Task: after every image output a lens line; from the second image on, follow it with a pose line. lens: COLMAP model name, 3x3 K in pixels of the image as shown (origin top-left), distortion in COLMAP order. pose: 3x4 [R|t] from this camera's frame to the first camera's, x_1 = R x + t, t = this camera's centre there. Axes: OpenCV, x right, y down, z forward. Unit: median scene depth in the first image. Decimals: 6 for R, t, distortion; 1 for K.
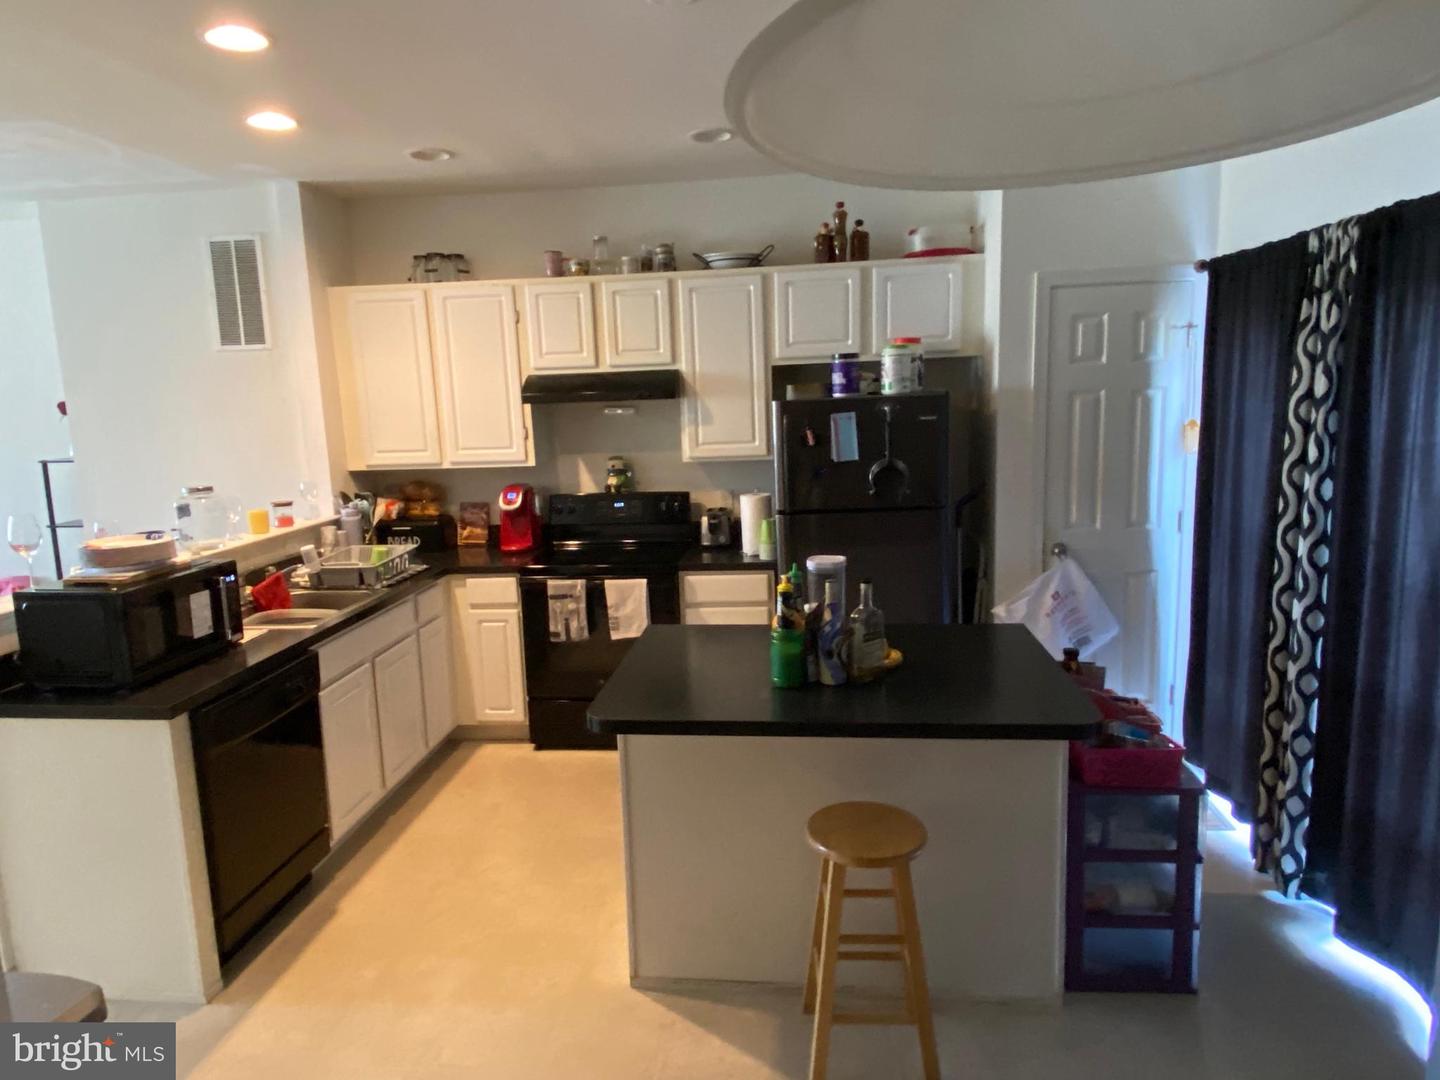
lens RADIAL K [[892.9, 0, 718.1], [0, 892.9, 538.6], [0, 0, 1]] dist [-0.005605, -0.010597]
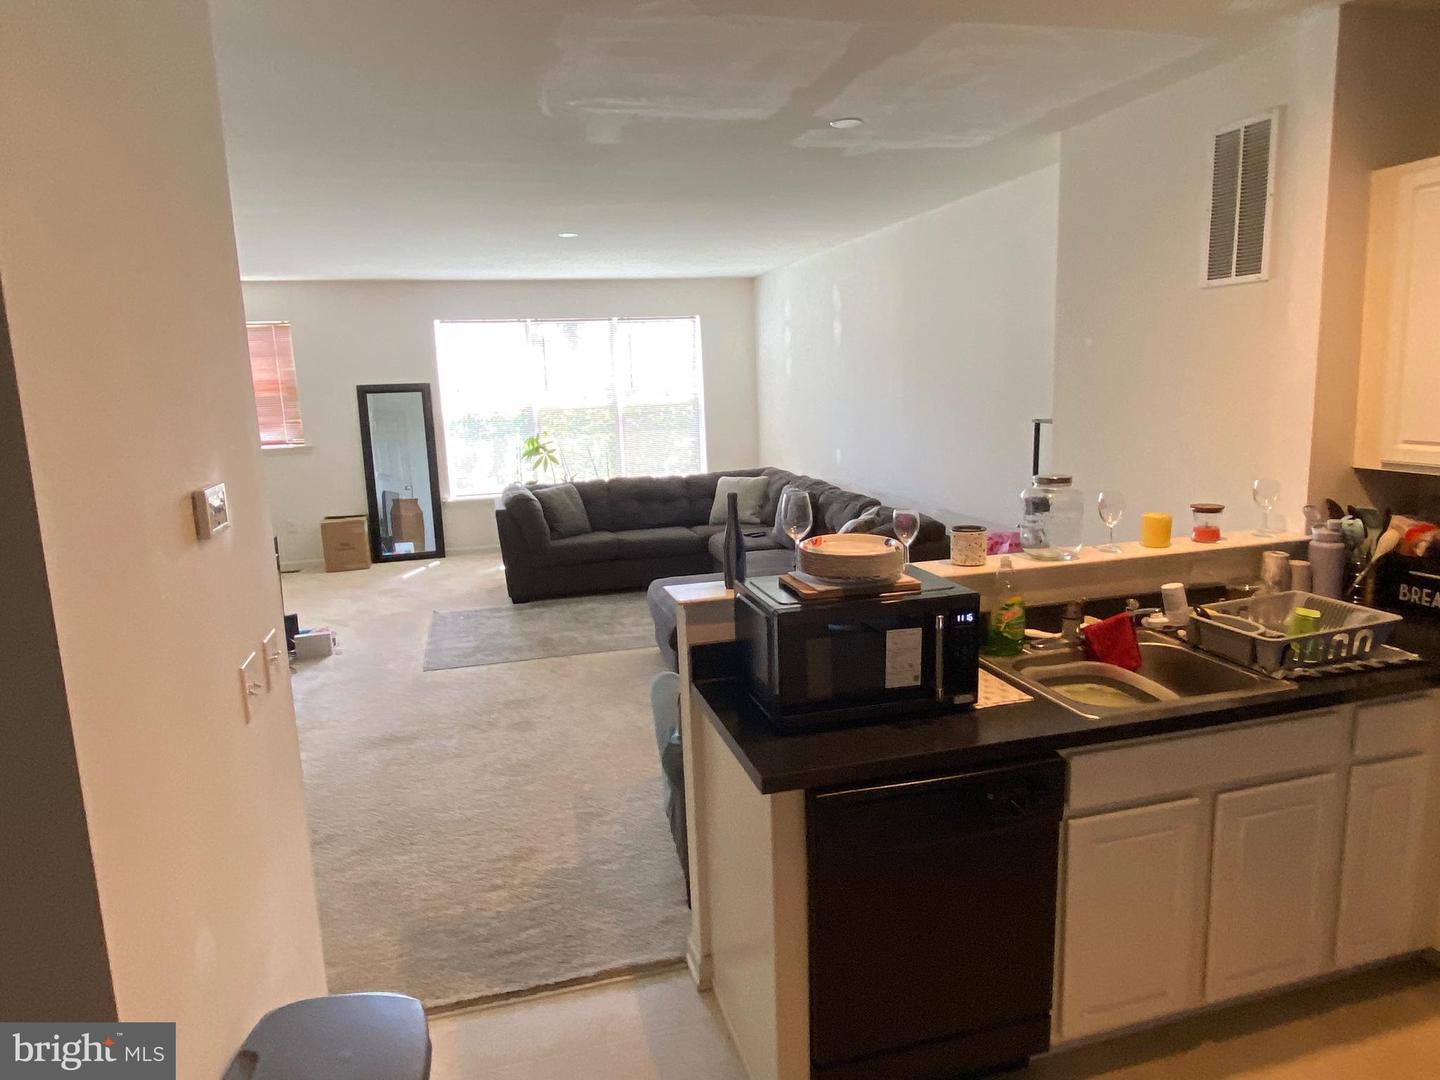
lens RADIAL K [[892.9, 0, 717.4], [0, 892.9, 532.0], [0, 0, 1]] dist [-0.005605, -0.010597]
pose [[0.344201, 0.172097, -0.922989, 0.017231], [-0.126173, 0.982619, 0.136163, -0.069521], [0.930379, 0.069589, 0.359933, 0.420614]]
